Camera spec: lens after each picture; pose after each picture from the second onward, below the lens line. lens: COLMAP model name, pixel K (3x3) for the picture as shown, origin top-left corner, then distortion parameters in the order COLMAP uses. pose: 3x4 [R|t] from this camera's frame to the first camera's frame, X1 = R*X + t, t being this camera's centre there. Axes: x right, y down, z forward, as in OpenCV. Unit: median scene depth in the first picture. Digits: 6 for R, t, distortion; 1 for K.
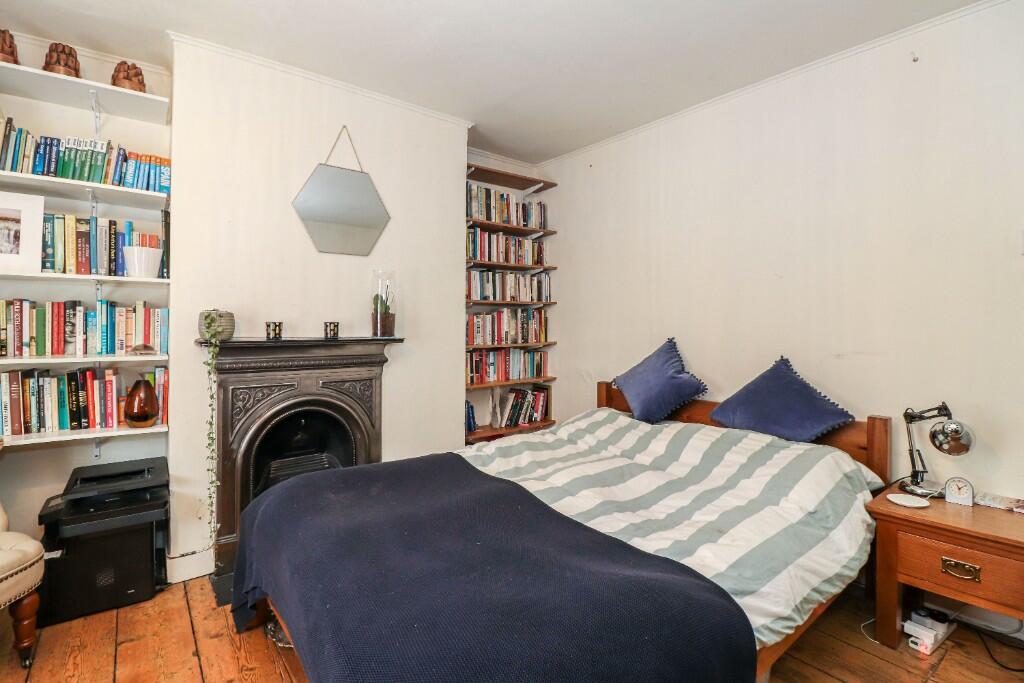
lens RADIAL K [[475.4, 0, 509.7], [0, 475.4, 319.5], [0, 0, 1]] dist [-0.000624, -0.000126]
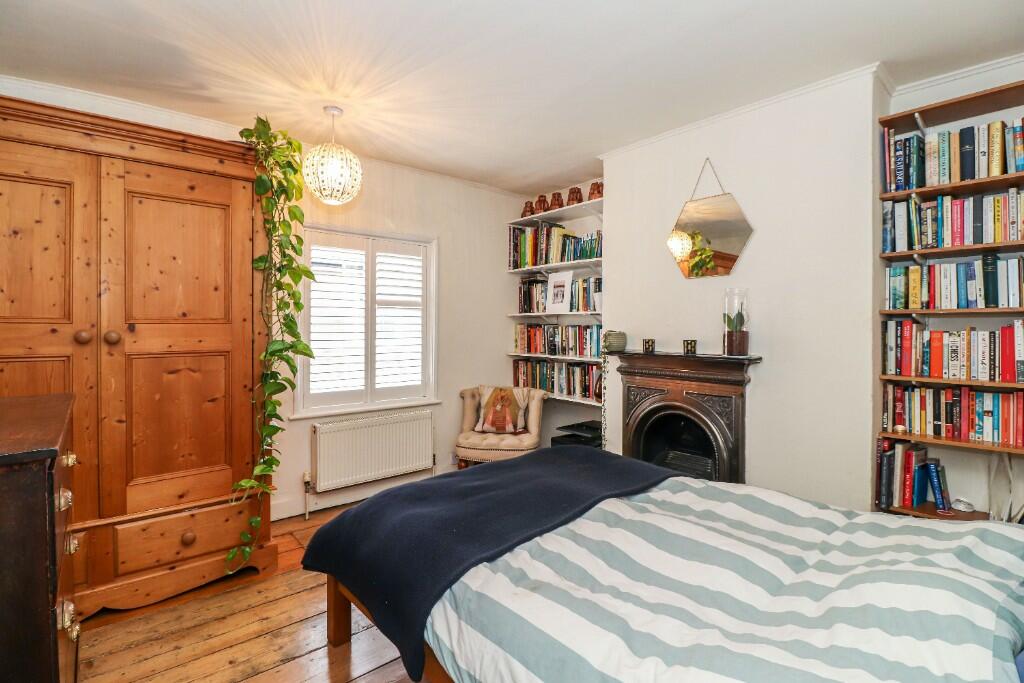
lens RADIAL K [[481.4, 0, 506.1], [0, 481.4, 332.8], [0, 0, 1]] dist [-0.014527, -0.000240]
pose [[0.047249, 0.001880, -0.998881, 0.795543], [0.001741, 0.999997, 0.001965, -0.015416], [0.998882, -0.001832, 0.047245, 0.546871]]
